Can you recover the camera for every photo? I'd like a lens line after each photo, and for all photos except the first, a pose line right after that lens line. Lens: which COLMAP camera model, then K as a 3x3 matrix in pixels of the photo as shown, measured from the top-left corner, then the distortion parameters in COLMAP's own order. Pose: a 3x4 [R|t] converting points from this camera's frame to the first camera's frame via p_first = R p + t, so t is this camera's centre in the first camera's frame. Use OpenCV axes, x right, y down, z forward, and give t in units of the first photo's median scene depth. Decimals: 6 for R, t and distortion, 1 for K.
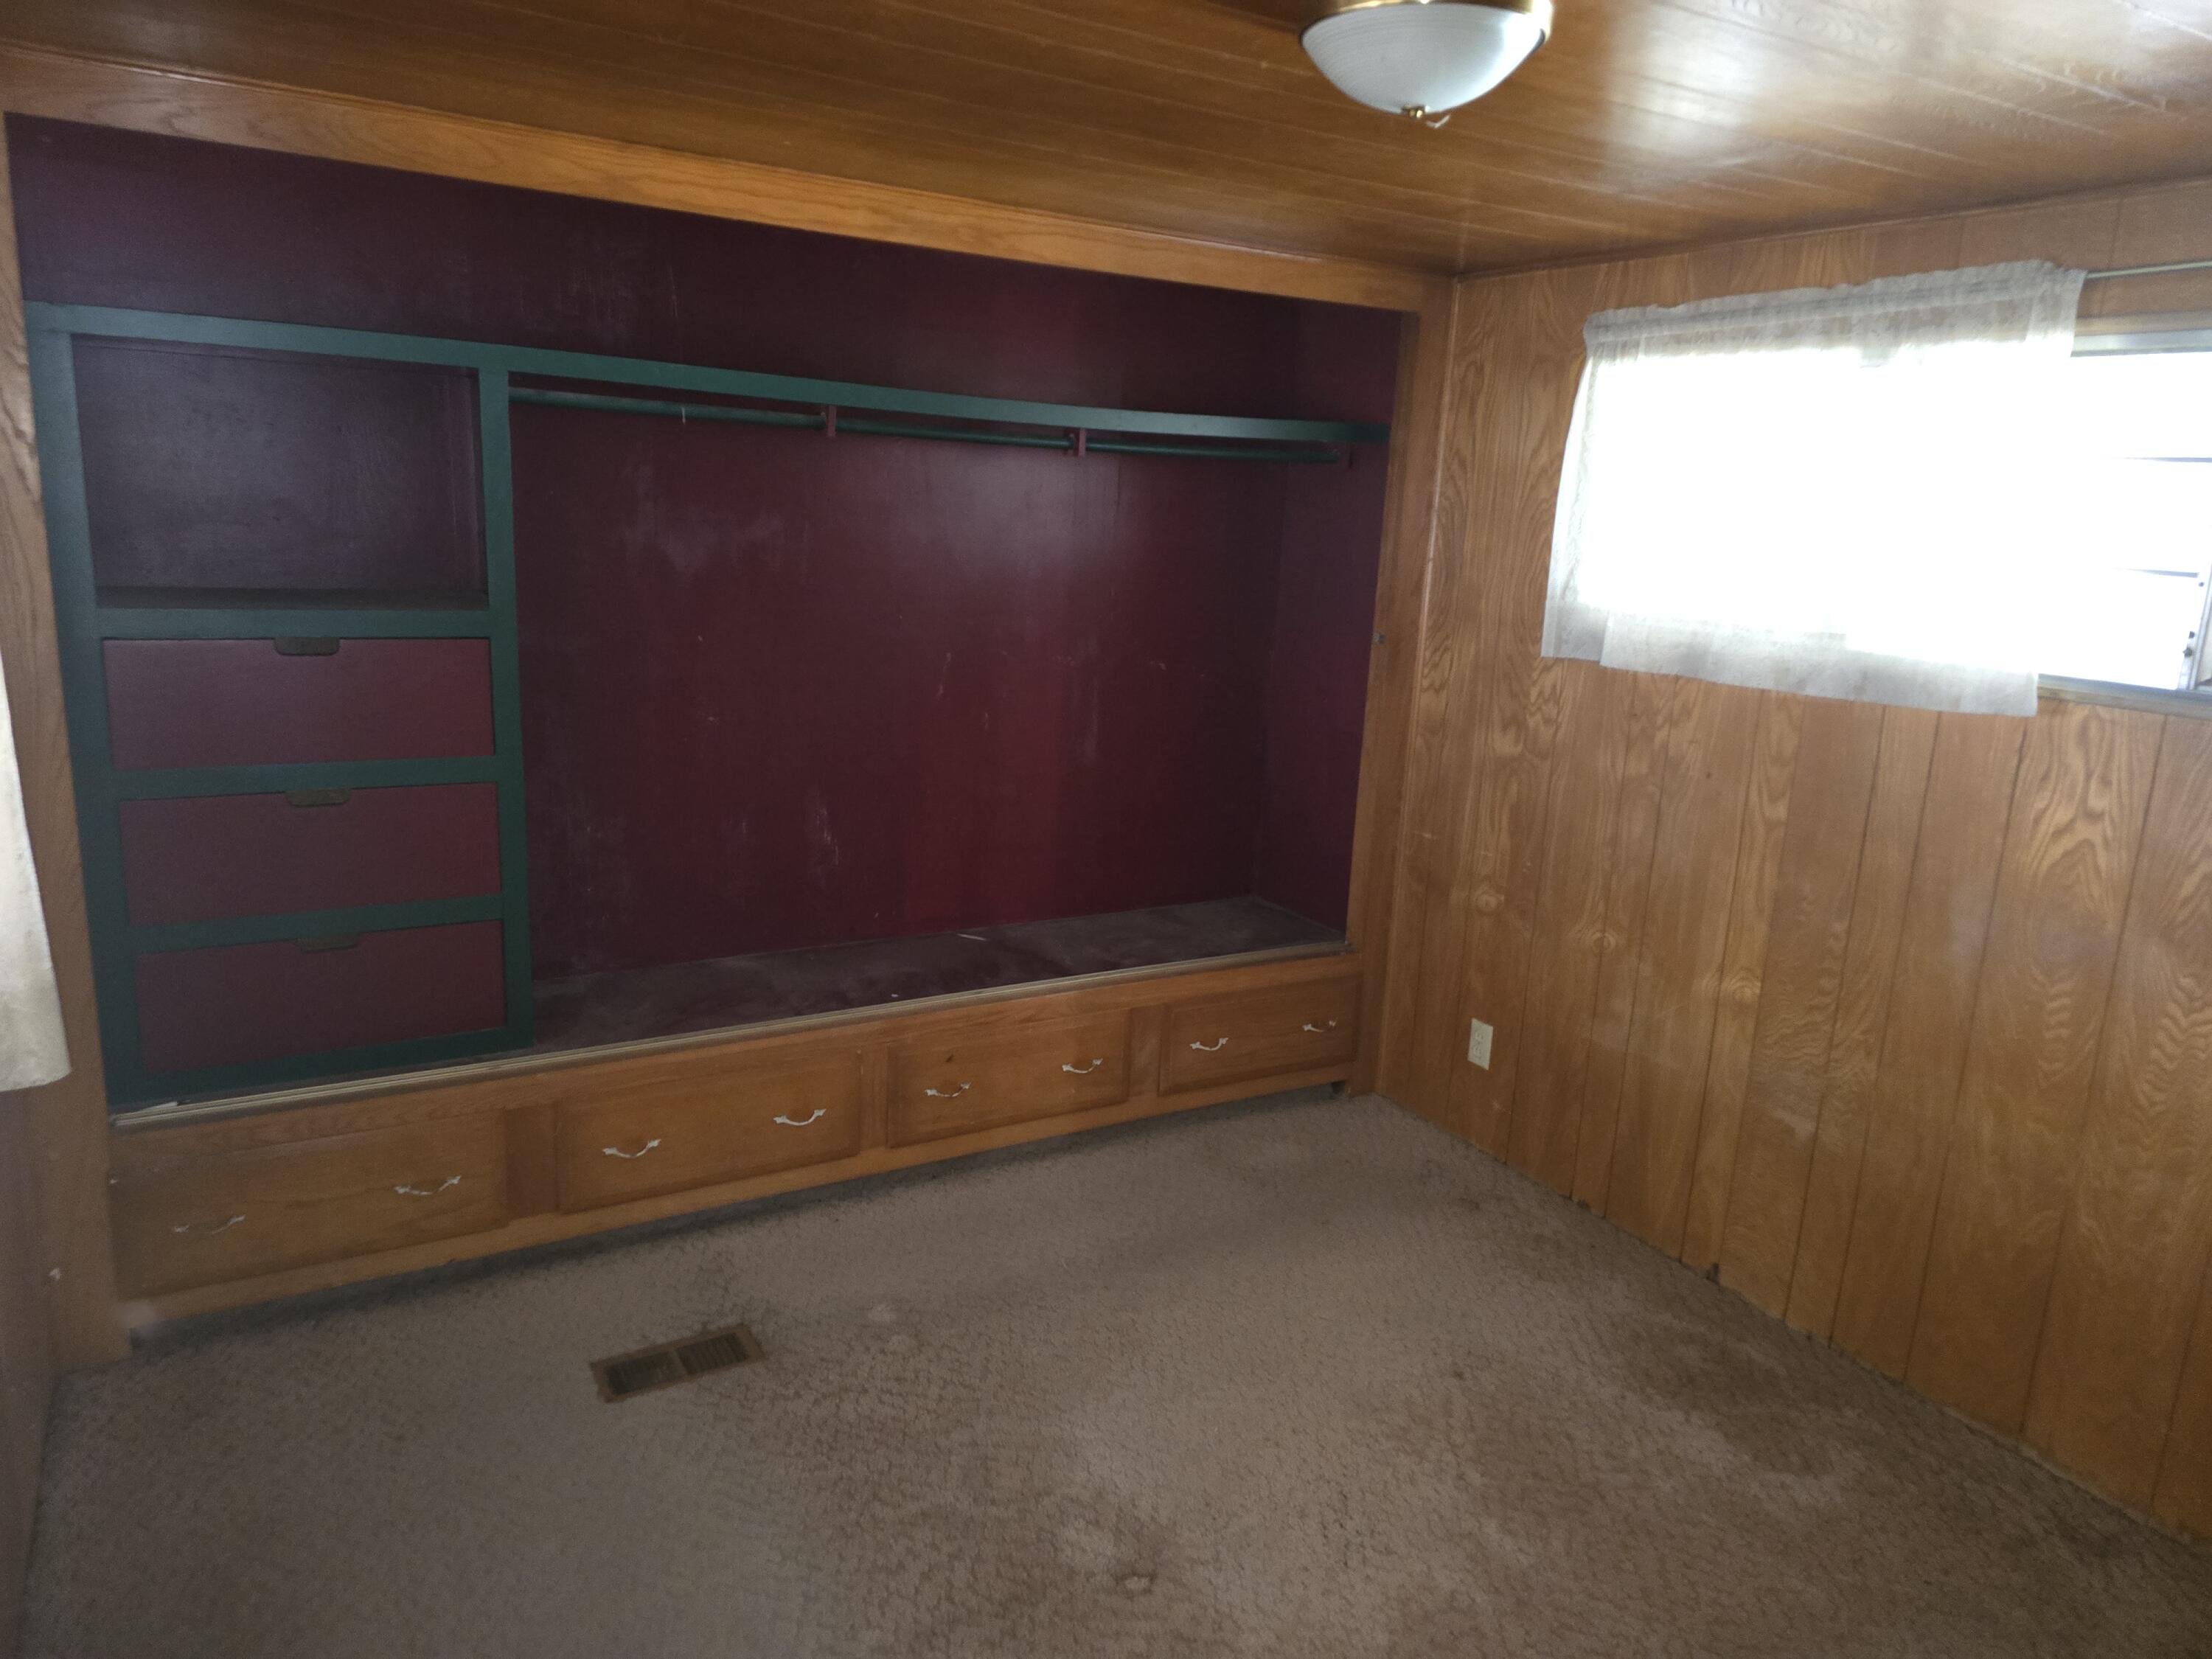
lens RADIAL K [[1466.7, 0, 1118.7], [0, 1466.7, 824.1], [0, 0, 1]] dist [0.075551, -0.079873]
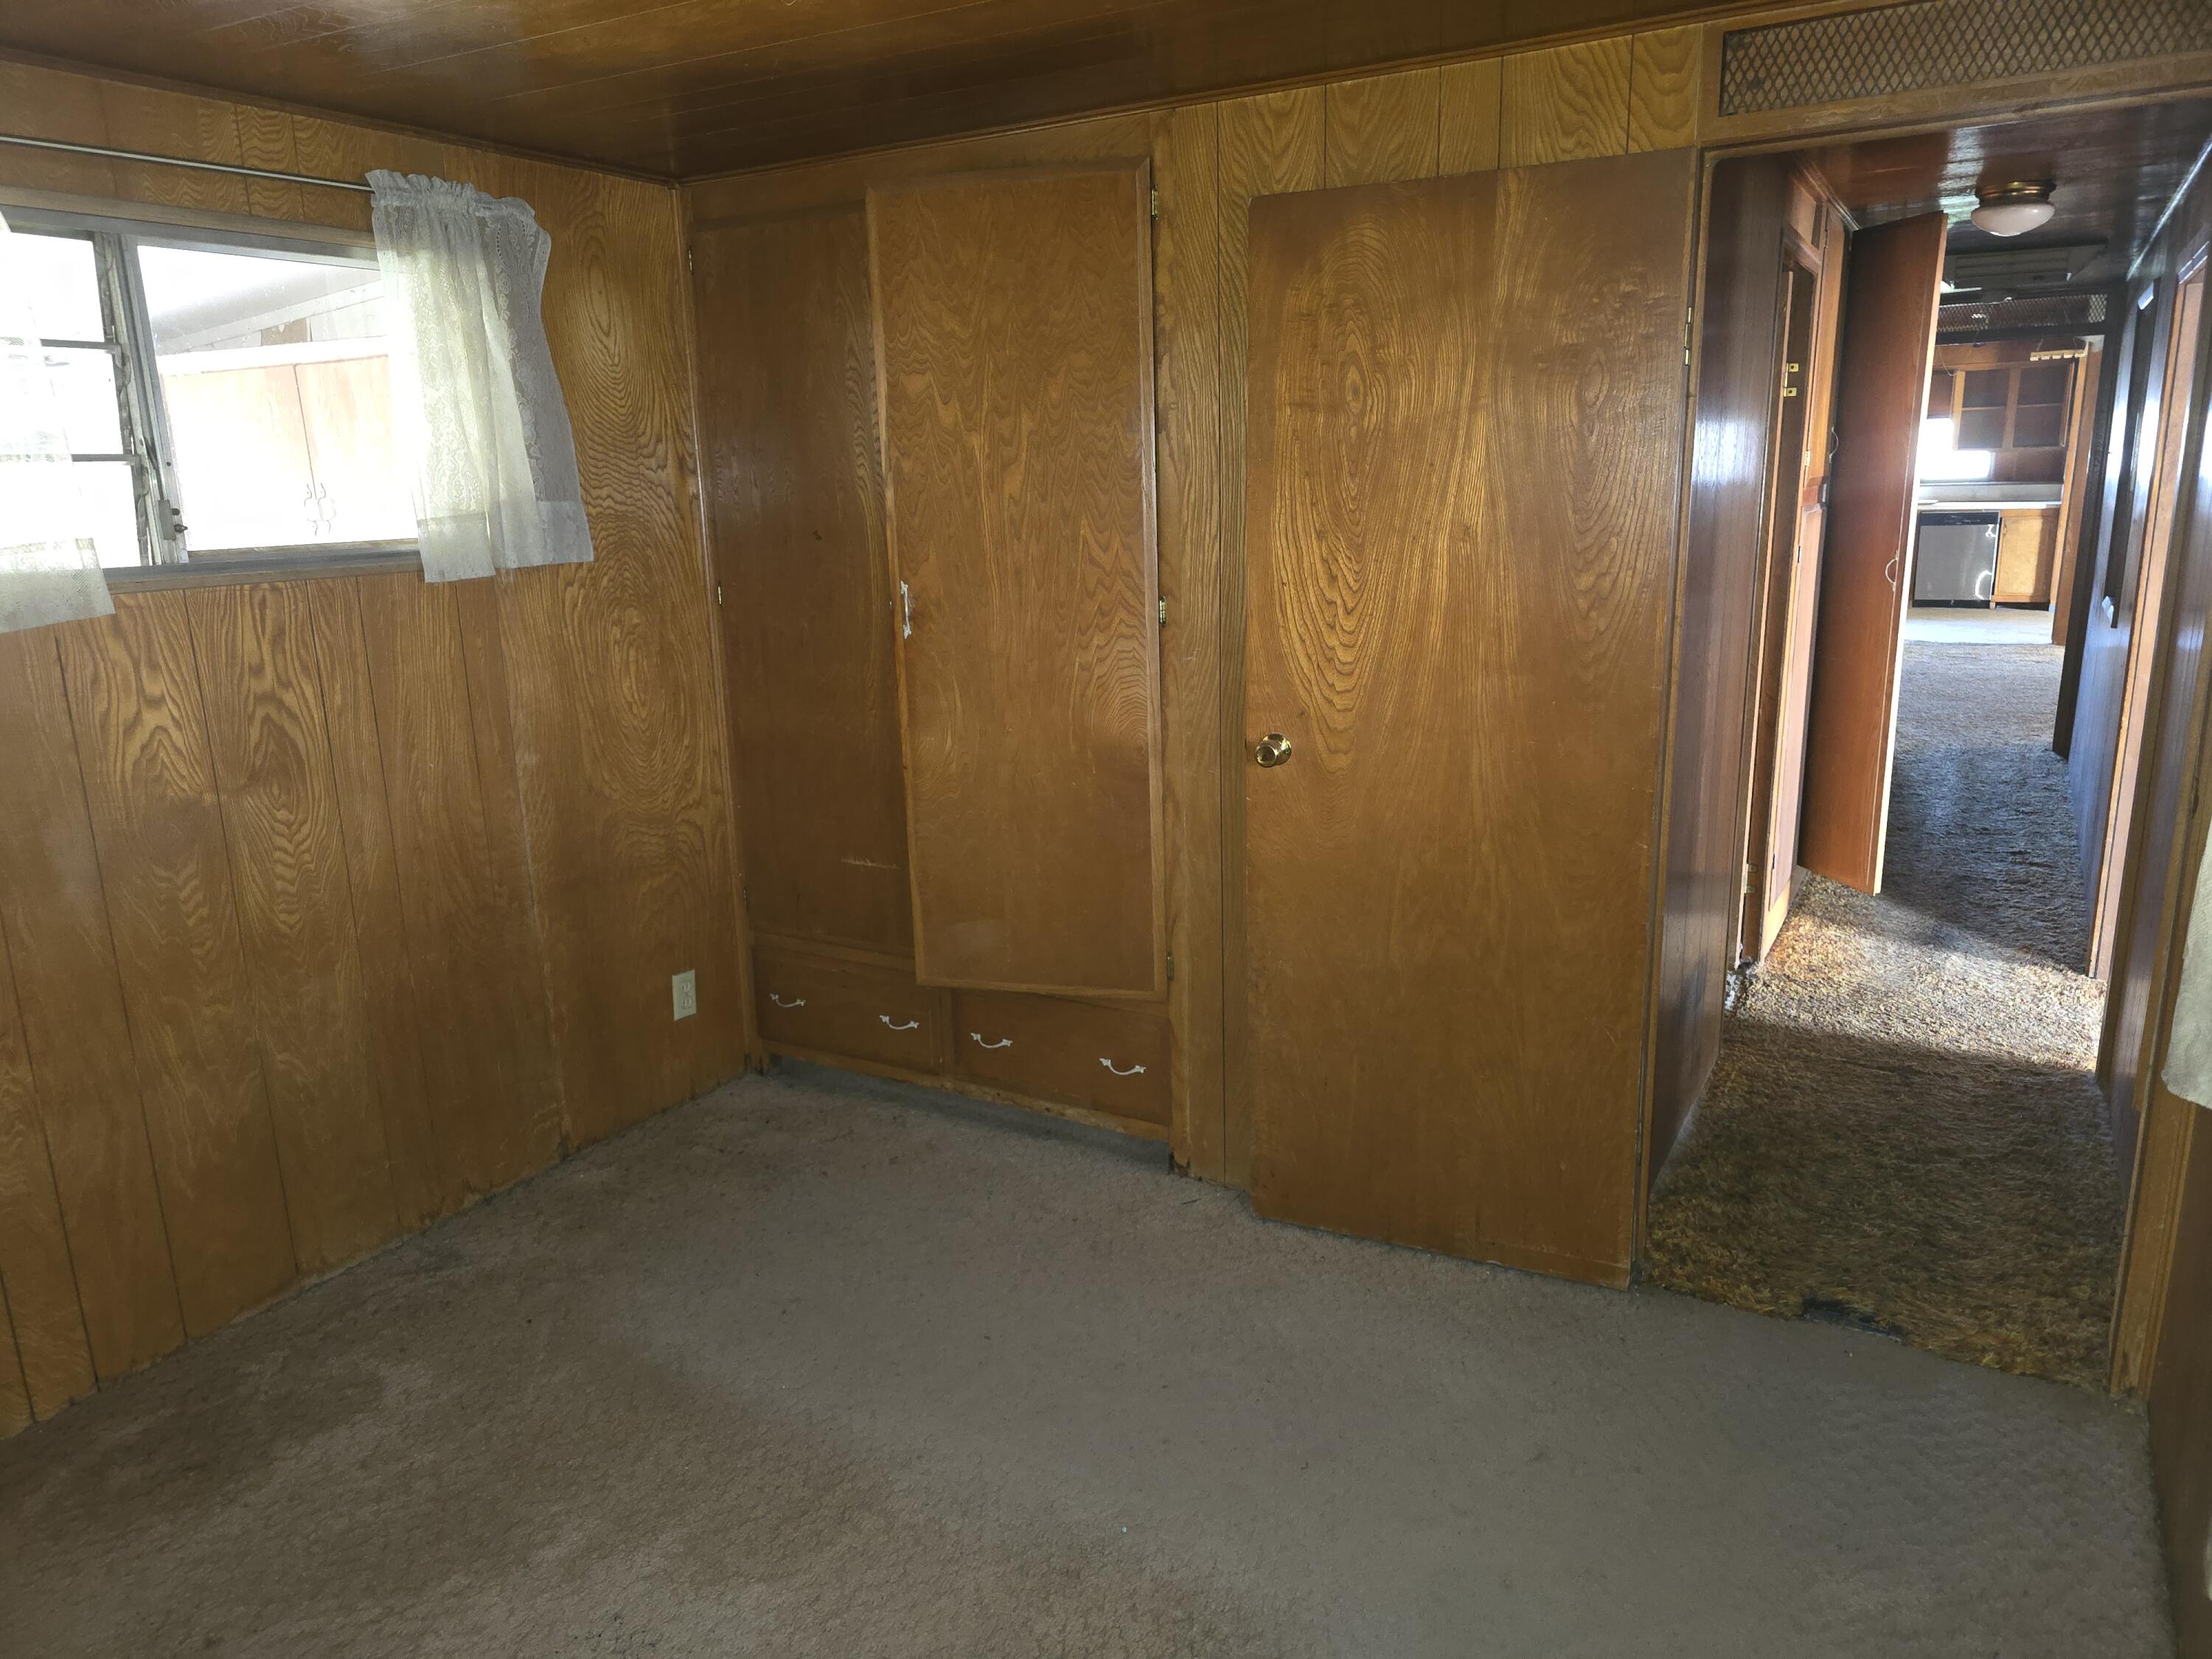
lens RADIAL K [[1466.7, 0, 1118.7], [0, 1466.7, 824.1], [0, 0, 1]] dist [0.075551, -0.079873]
pose [[-0.482003, -0.247344, 0.840532, -0.528967], [0.186687, 0.908304, 0.374342, -0.185564], [-0.856050, 0.337351, -0.391629, 0.859552]]
